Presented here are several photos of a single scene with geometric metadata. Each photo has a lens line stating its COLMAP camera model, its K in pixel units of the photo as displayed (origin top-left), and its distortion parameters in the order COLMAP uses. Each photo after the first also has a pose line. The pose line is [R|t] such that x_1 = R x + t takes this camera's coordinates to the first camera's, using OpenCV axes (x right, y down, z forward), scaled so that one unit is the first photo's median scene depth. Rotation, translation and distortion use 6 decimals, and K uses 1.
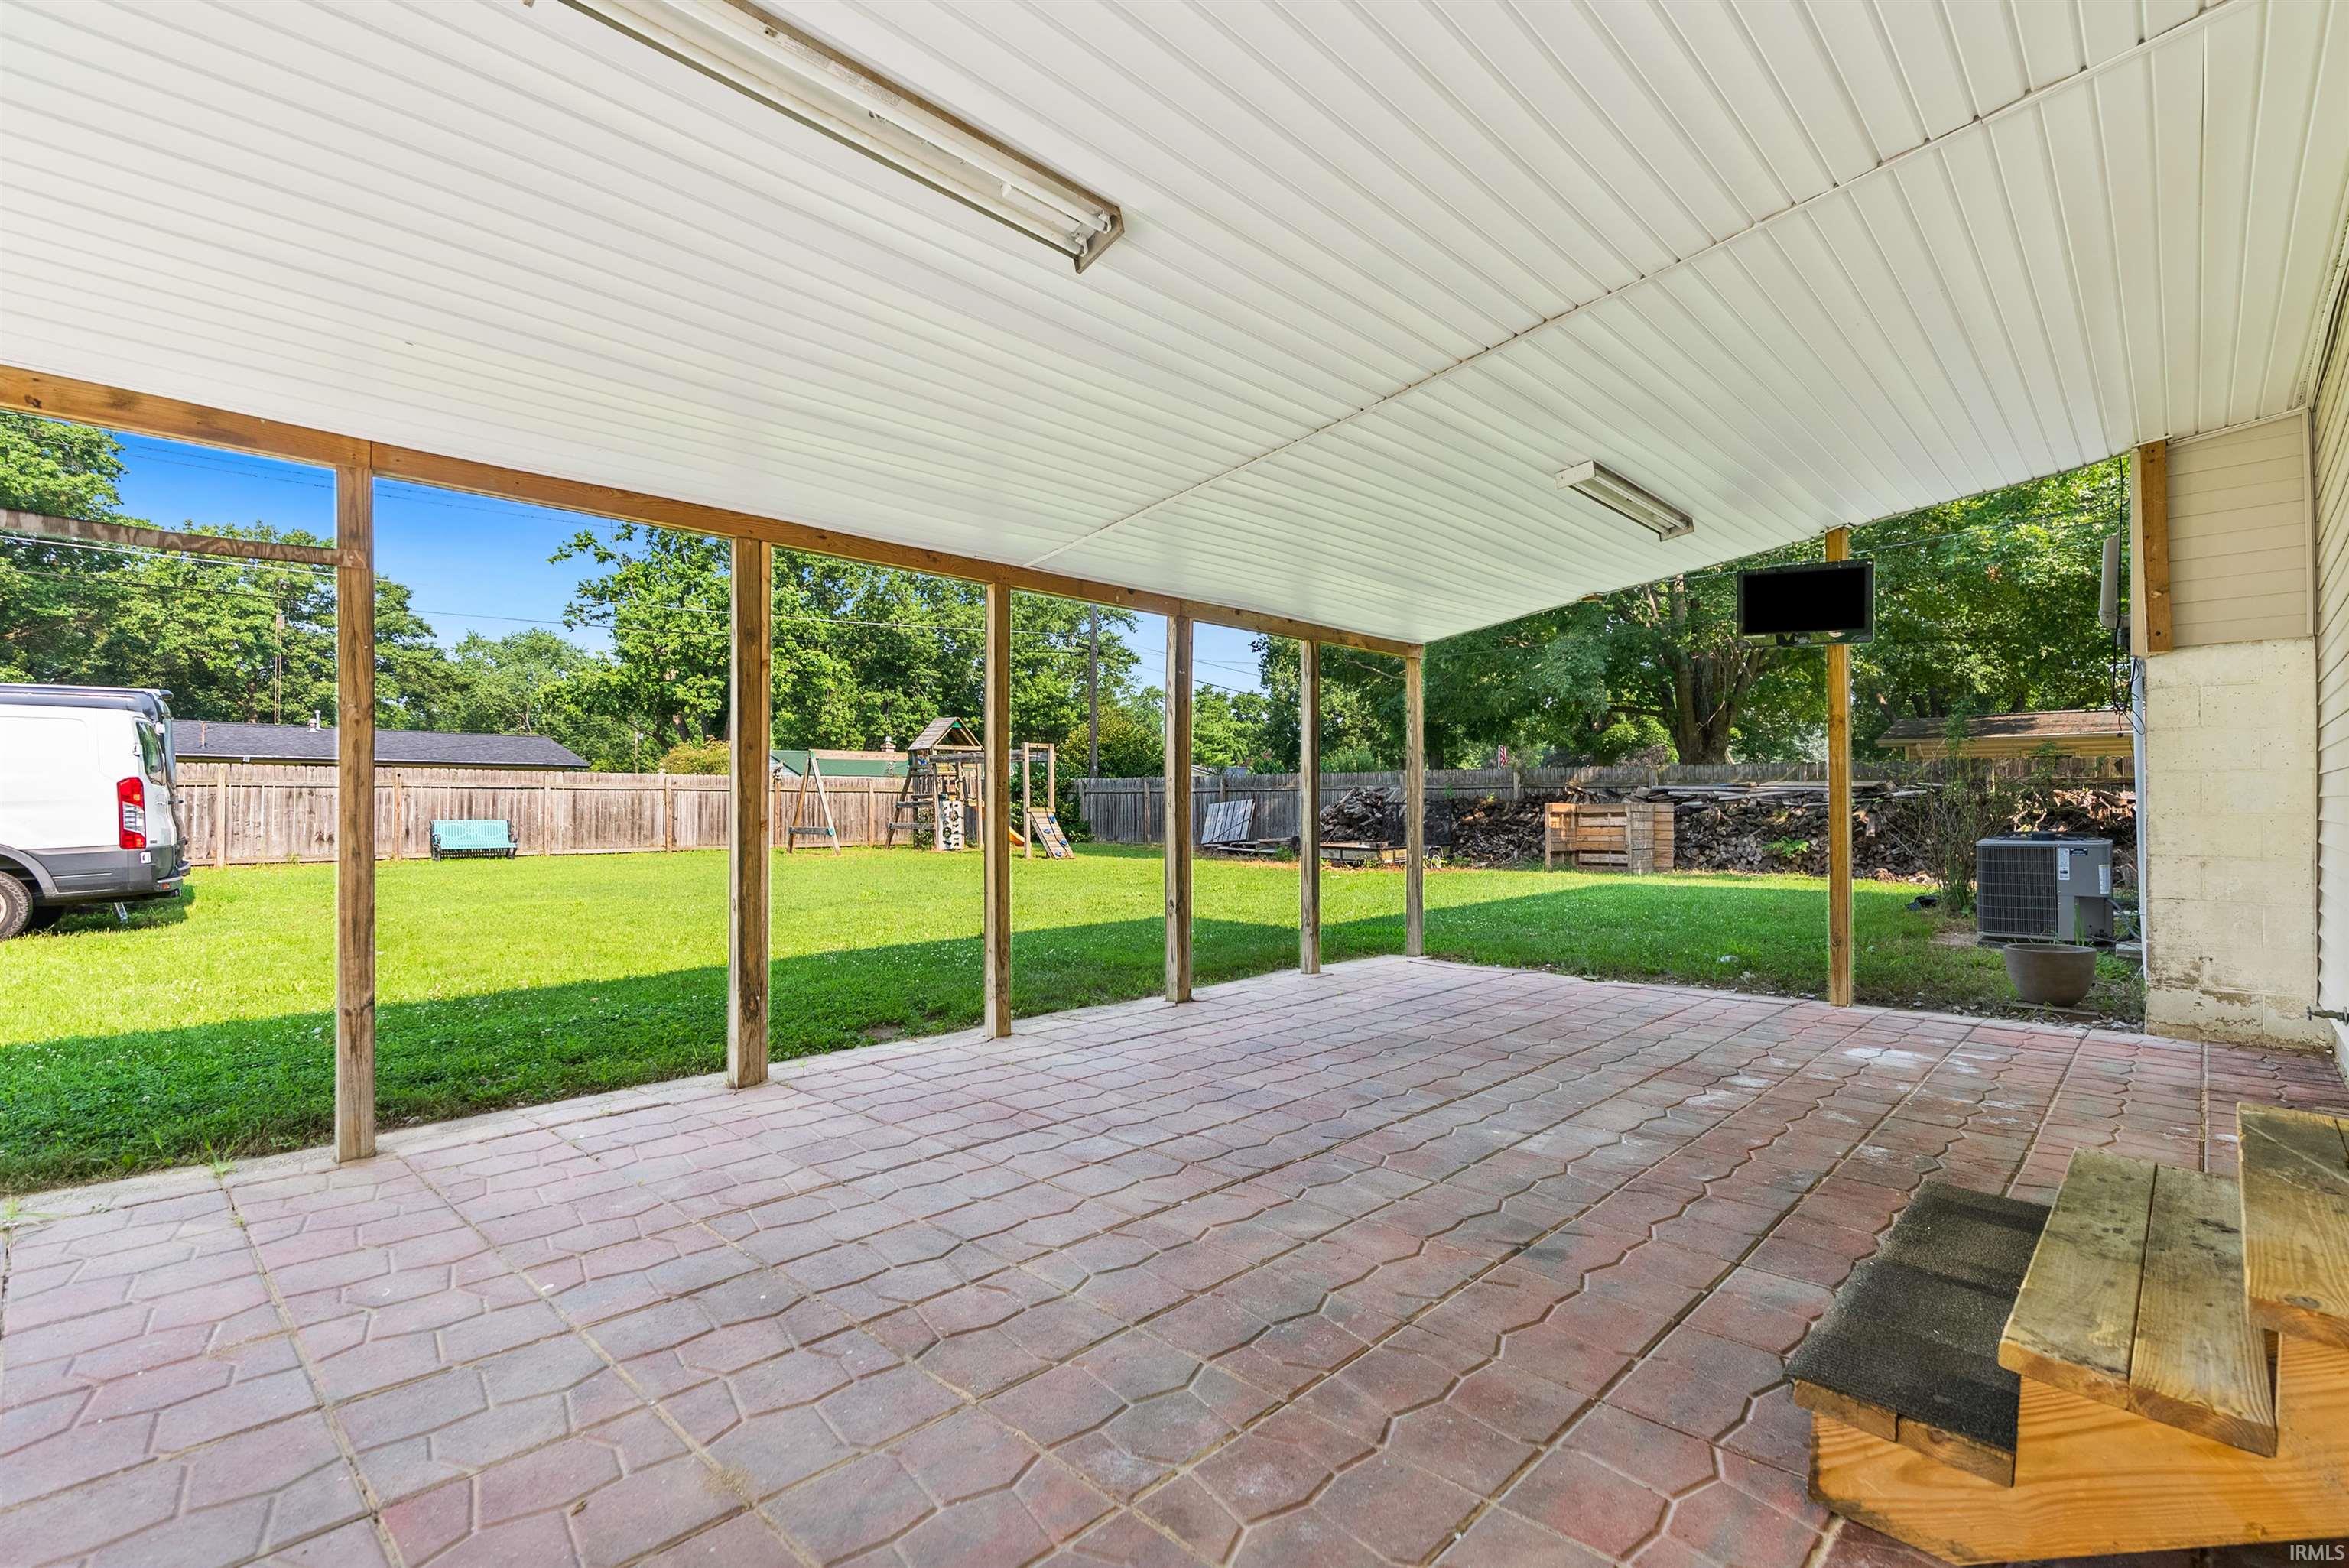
lens RADIAL K [[1070.1, 0, 1193.8], [0, 1070.1, 788.4], [0, 0, 1]] dist [-0.012469, 0.008967]
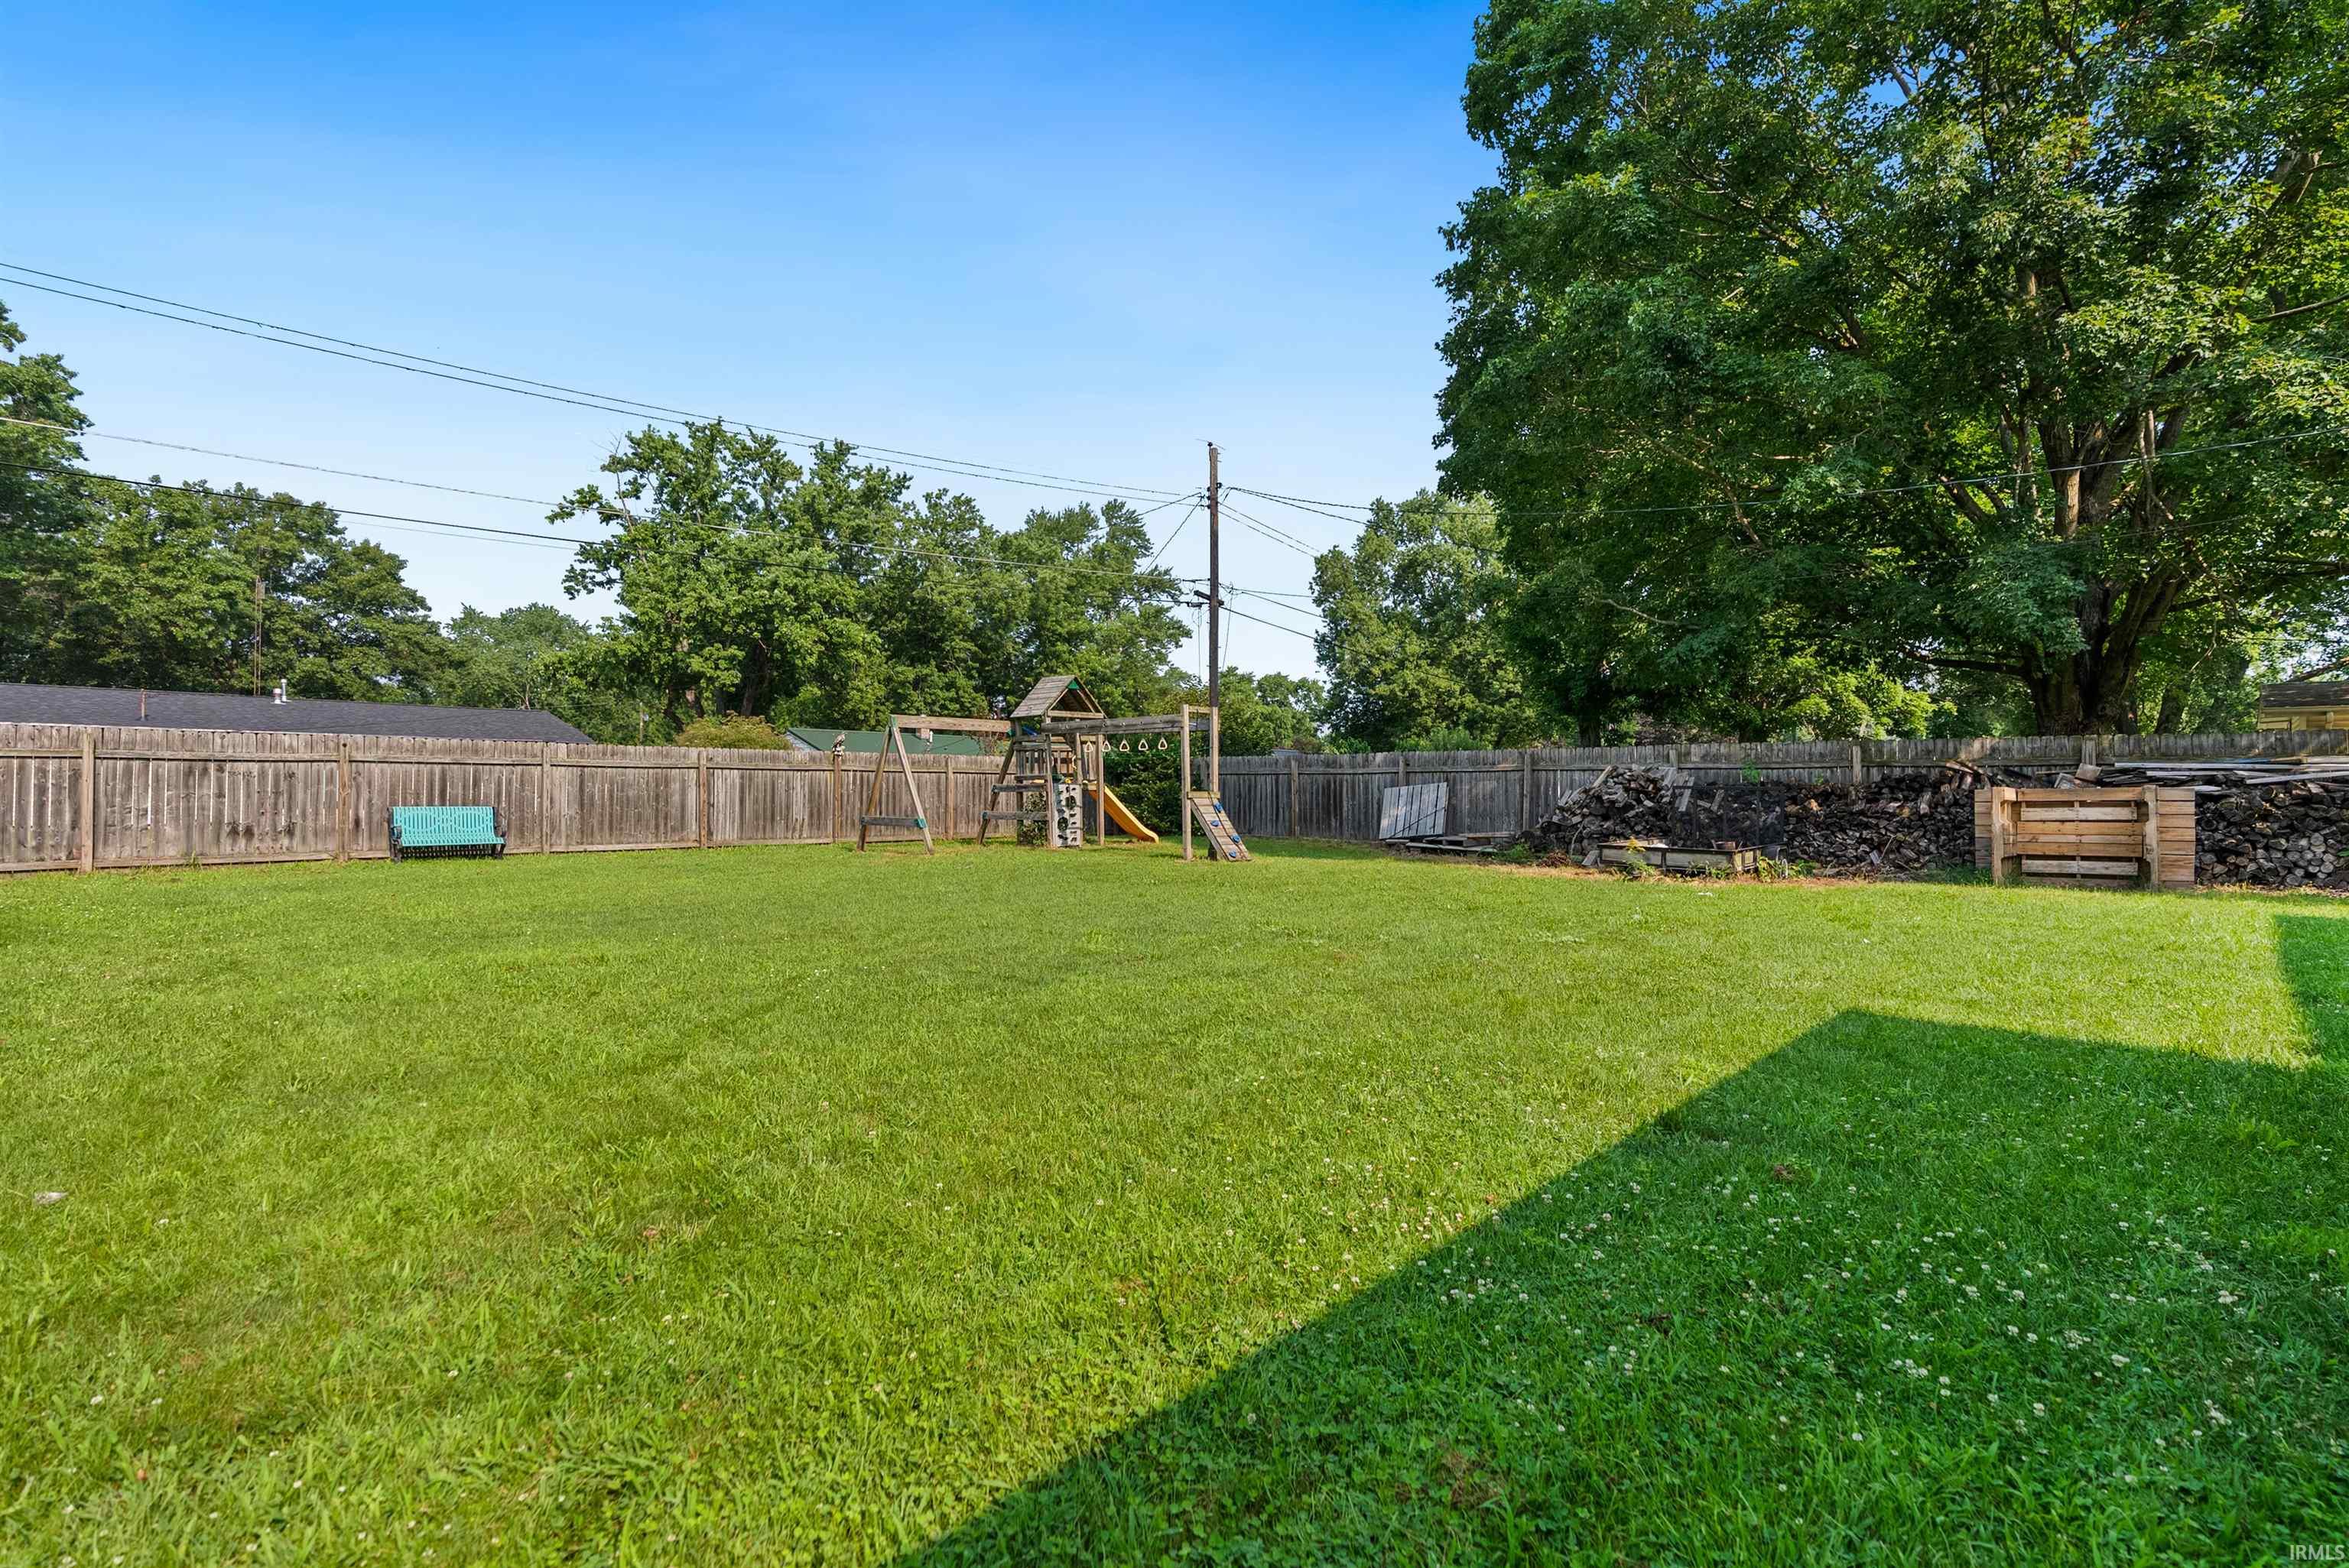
lens RADIAL K [[1078.0, 0, 1184.2], [0, 1078.0, 791.4], [0, 0, 1]] dist [0.000108, 0.000728]
pose [[0.999913, 0.002646, -0.012930, -0.058177], [-0.002453, 0.999886, 0.014883, 0.002514], [0.012967, -0.014850, 0.999806, 0.097523]]
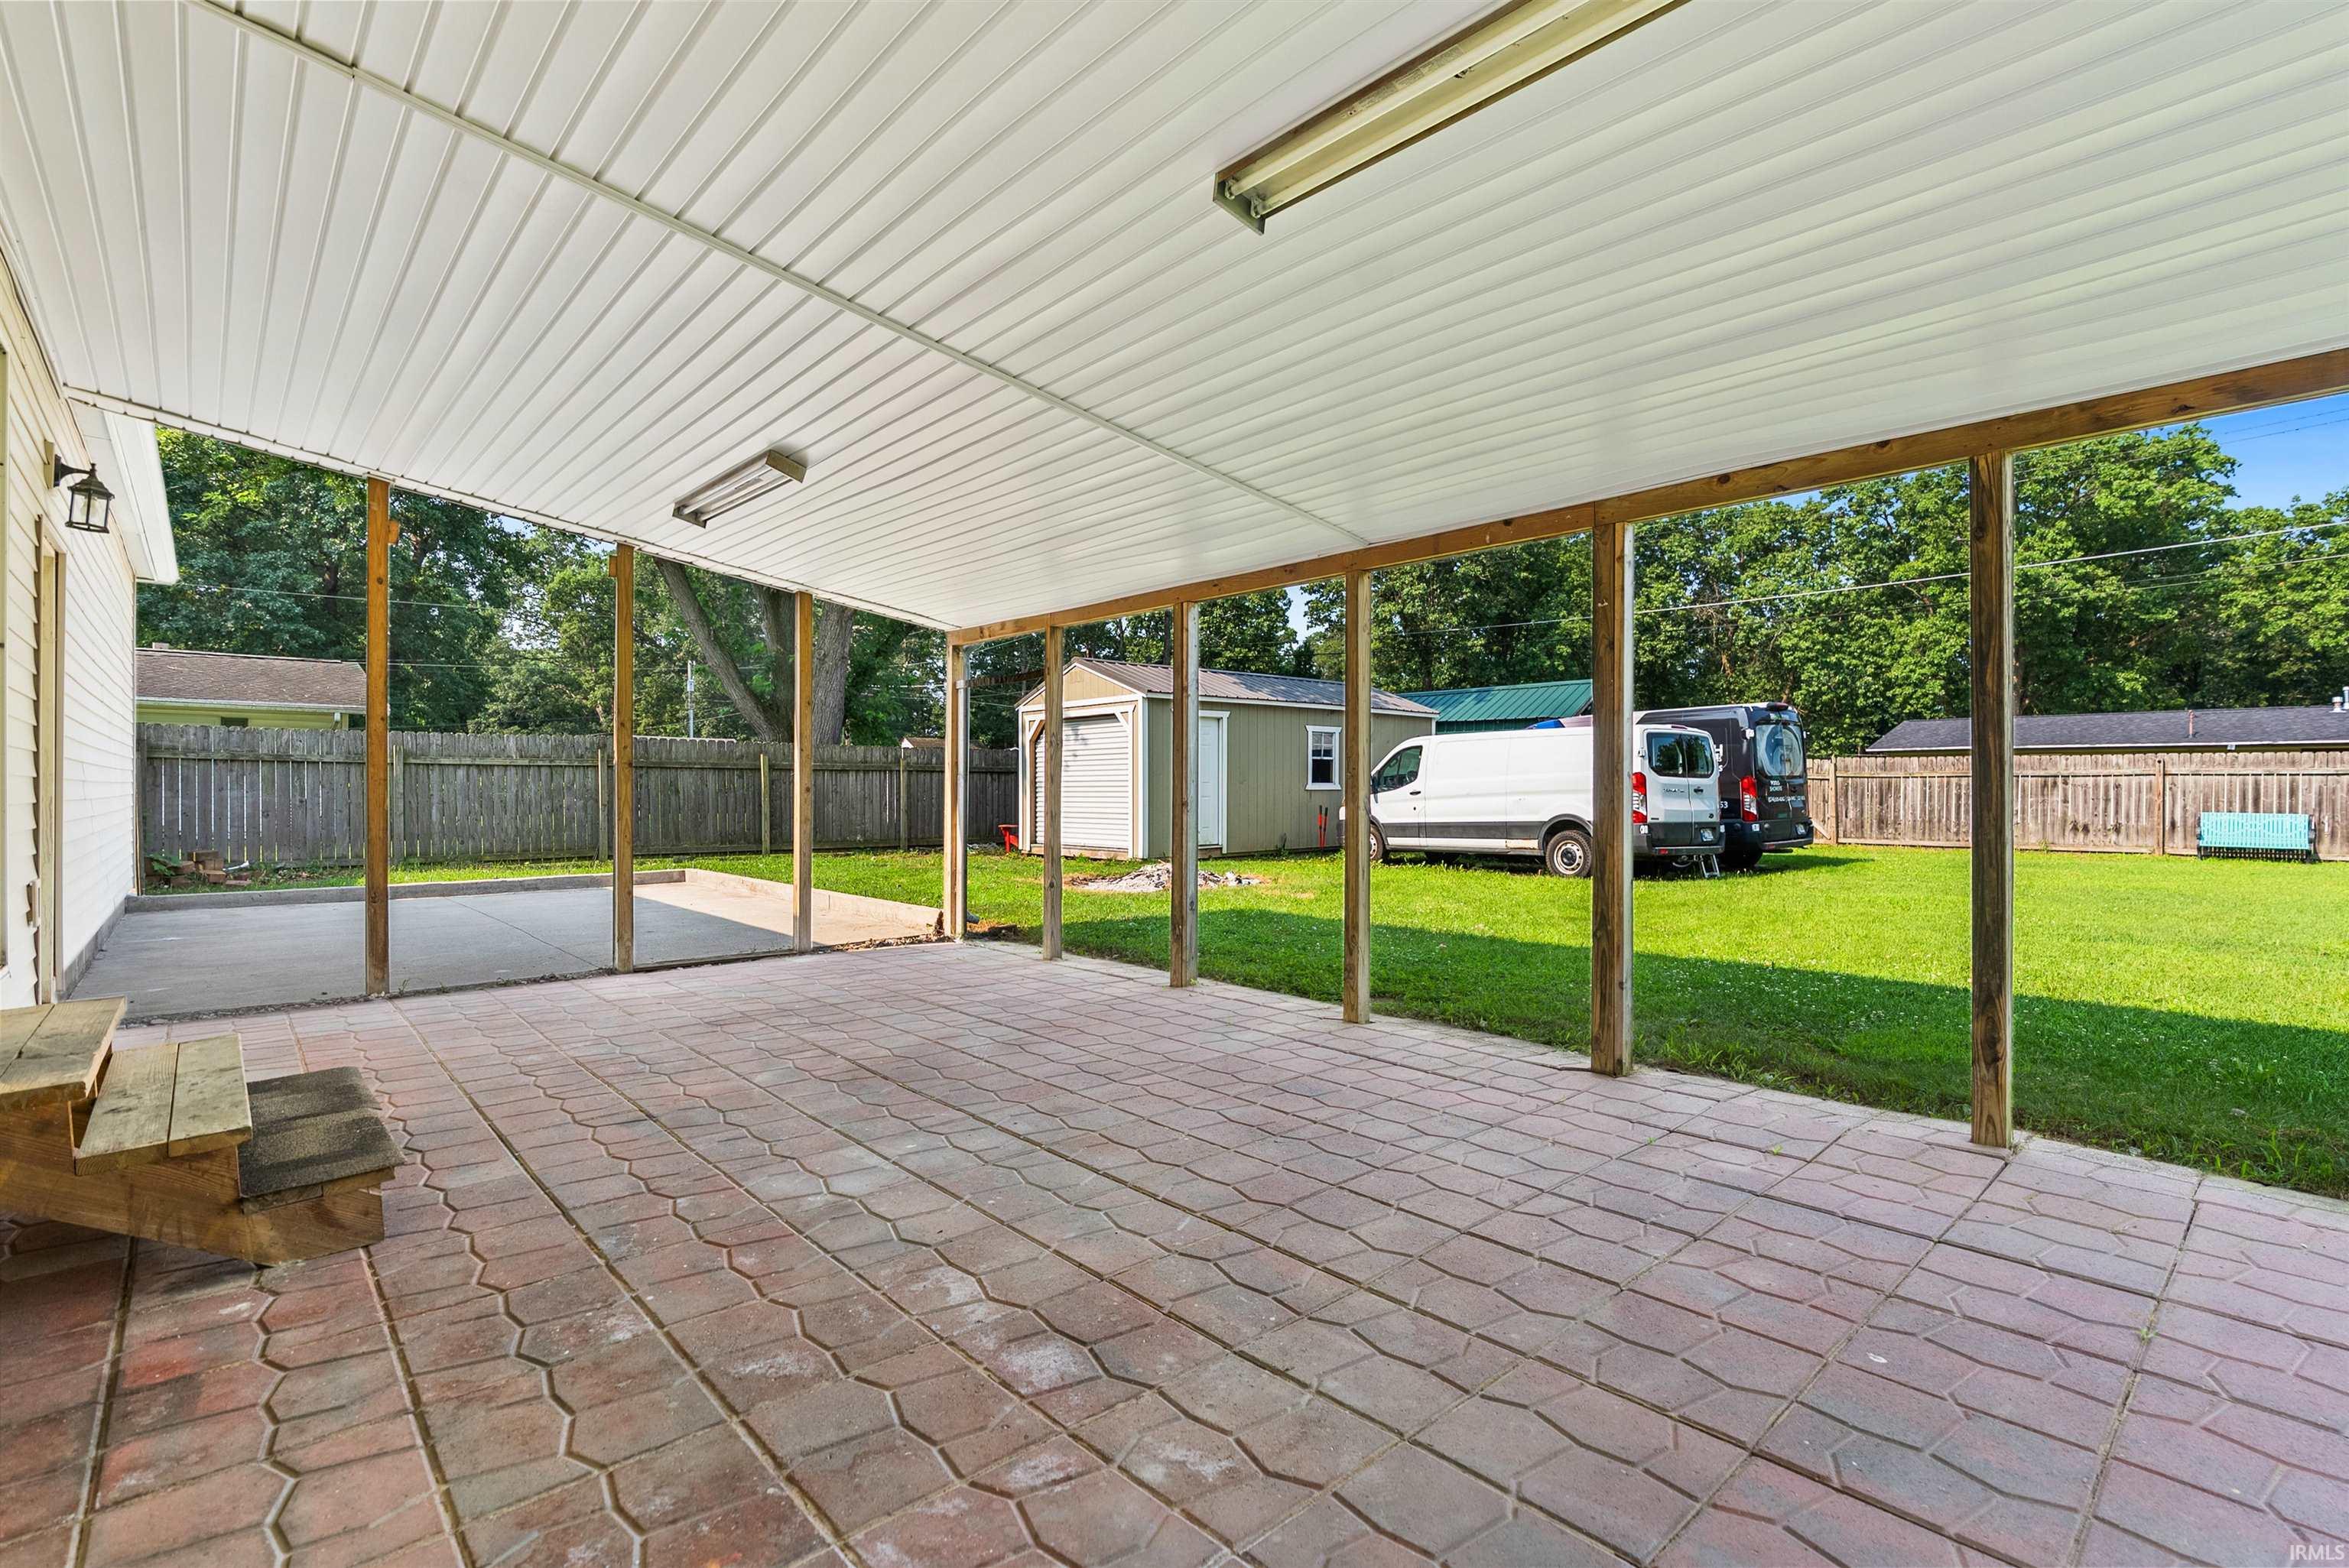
lens RADIAL K [[1070.1, 0, 1193.8], [0, 1070.1, 788.4], [0, 0, 1]] dist [-0.012469, 0.008967]
pose [[-0.062294, 0.000458, -0.998058, 0.078467], [0.008974, 0.999960, -0.000101, 0.001057], [0.998017, -0.008963, -0.062296, 0.086347]]
